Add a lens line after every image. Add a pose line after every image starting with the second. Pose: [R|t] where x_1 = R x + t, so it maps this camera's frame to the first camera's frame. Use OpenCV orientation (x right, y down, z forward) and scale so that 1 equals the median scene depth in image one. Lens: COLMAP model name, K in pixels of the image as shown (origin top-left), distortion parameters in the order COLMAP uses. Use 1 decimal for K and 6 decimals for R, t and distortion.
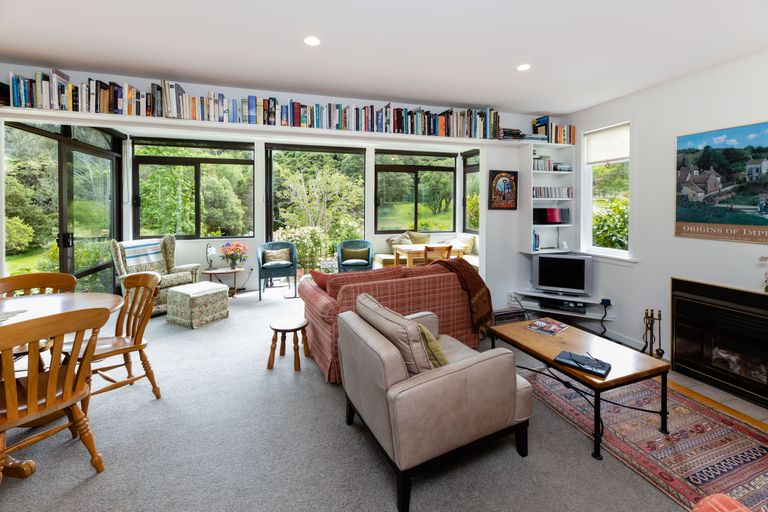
lens RADIAL K [[311.0, 0, 371.8], [0, 311.0, 214.8], [0, 0, 1]] dist [-0.000708, -0.000753]
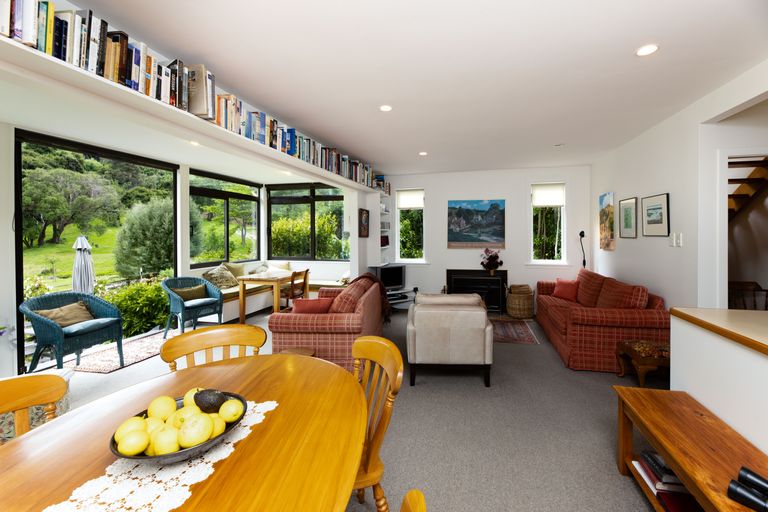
lens RADIAL K [[311.0, 0, 390.0], [0, 311.0, 241.1], [0, 0, 1]] dist [-0.000708, -0.000753]
pose [[0.534942, -0.022817, 0.844580, -0.508252], [0.028629, 0.999551, 0.008871, -0.005510], [-0.844403, 0.019434, 0.535355, 0.114530]]
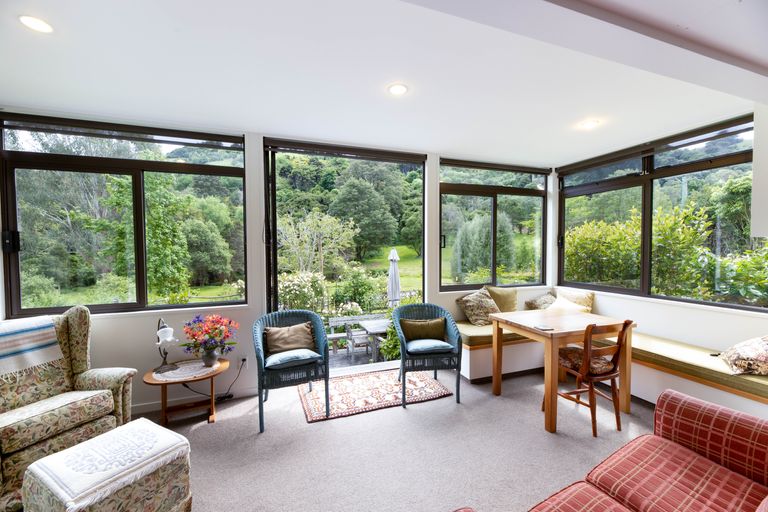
lens RADIAL K [[311.0, 0, 381.0], [0, 311.0, 264.1], [0, 0, 1]] dist [-0.000708, -0.000753]
pose [[0.998335, -0.009338, 0.056925, -0.180650], [0.008118, 0.999733, 0.021631, -0.011295], [-0.057112, -0.021132, 0.998144, 0.458379]]
